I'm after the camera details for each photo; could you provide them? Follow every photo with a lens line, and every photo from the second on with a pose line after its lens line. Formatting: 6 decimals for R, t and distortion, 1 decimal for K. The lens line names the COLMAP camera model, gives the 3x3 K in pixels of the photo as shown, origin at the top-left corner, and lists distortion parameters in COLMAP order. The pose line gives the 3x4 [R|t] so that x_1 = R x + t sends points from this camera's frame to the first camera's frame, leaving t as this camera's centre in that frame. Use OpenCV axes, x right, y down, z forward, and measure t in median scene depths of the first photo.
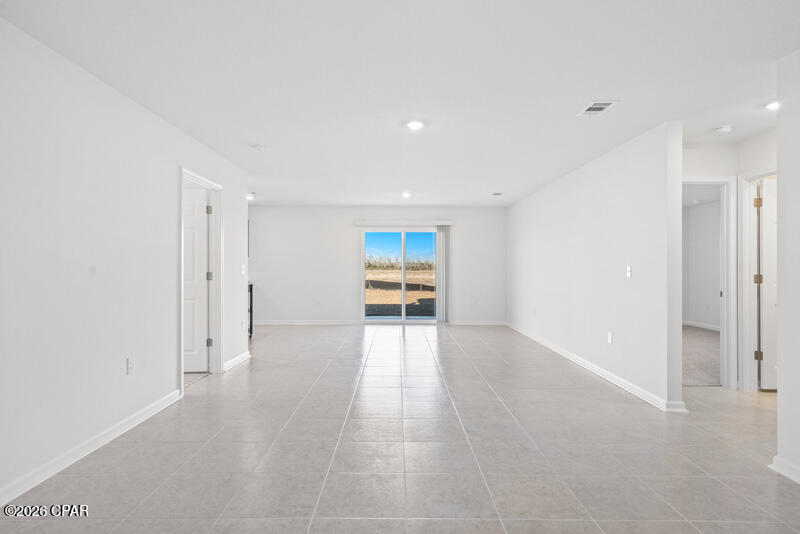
lens RADIAL K [[430.1, 0, 400.0], [0, 430.1, 267.0], [0, 0, 1]] dist [0.000494, 0.000225]
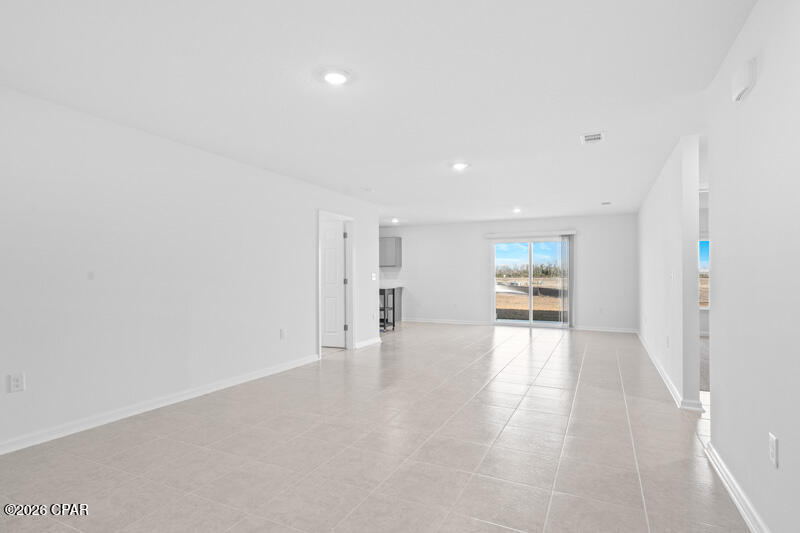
lens RADIAL K [[417.2, 0, 400.4], [0, 417.2, 276.4], [0, 0, 1]] dist [-0.000657, 0.000053]
pose [[0.899601, -0.002920, -0.436702, 0.194554], [0.004331, 0.999988, 0.002235, 0.001163], [0.436690, -0.003902, 0.899603, -0.103255]]
